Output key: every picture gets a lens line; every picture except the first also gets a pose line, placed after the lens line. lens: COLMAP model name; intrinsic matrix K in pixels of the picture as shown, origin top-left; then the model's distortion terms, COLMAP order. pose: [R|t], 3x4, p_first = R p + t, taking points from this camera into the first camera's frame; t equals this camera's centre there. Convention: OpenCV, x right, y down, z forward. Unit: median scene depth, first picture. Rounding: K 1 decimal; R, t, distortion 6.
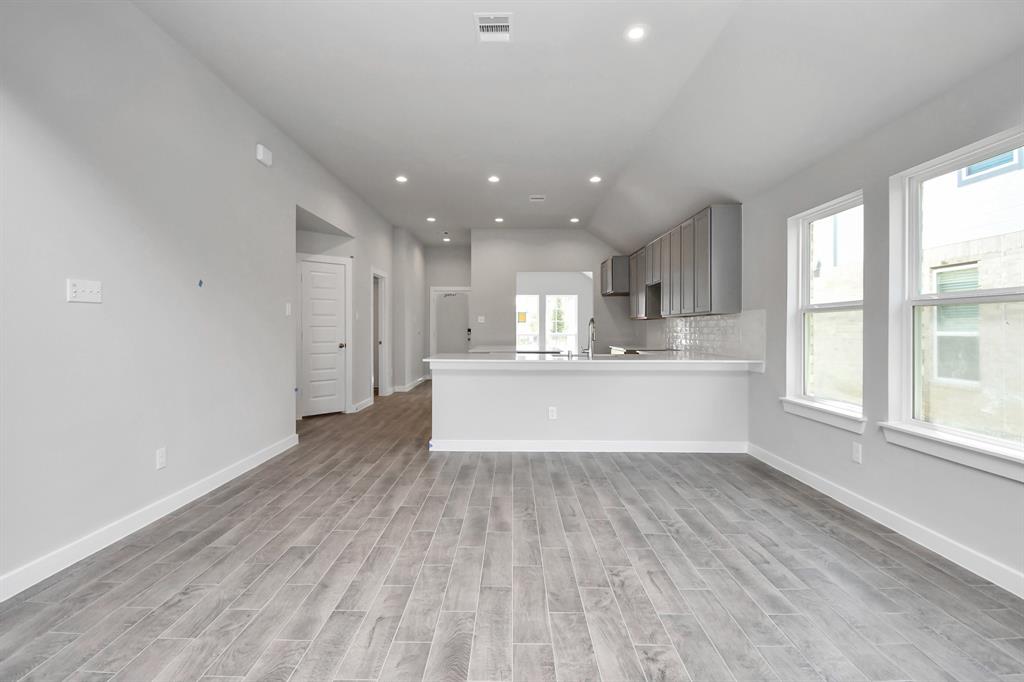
lens RADIAL K [[466.0, 0, 507.4], [0, 466.0, 337.5], [0, 0, 1]] dist [0.021316, -0.026669]
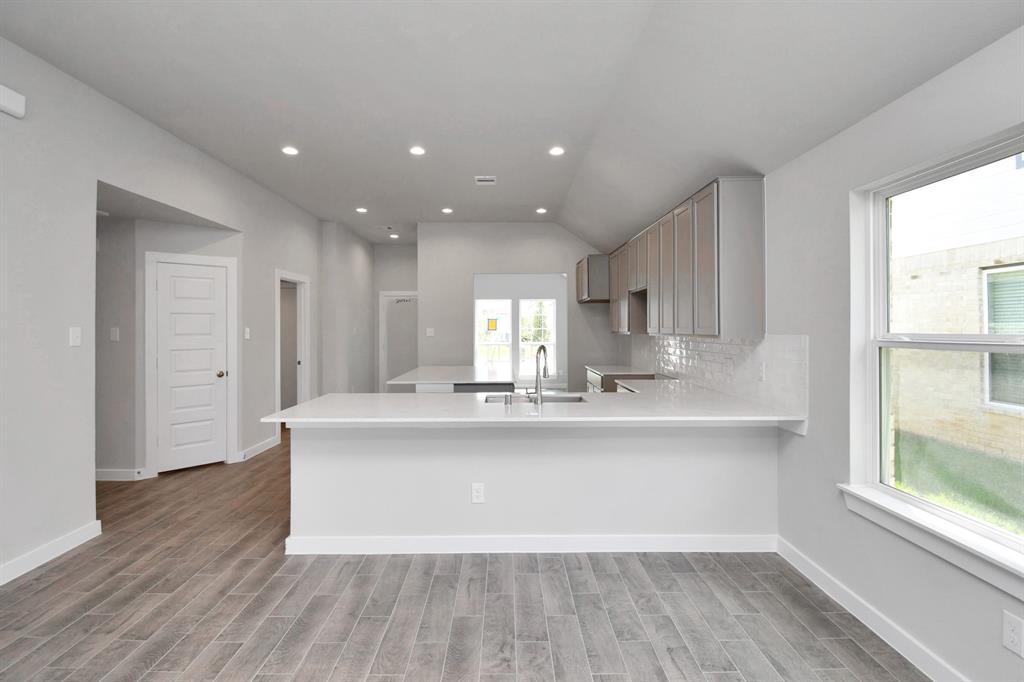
lens RADIAL K [[464.3, 0, 492.1], [0, 464.3, 329.6], [0, 0, 1]] dist [-0.003356, -0.000961]
pose [[0.999863, -0.000506, -0.016526, 0.090983], [0.000248, 0.999878, -0.015637, -0.040789], [0.016532, 0.015631, 0.999741, 0.248374]]
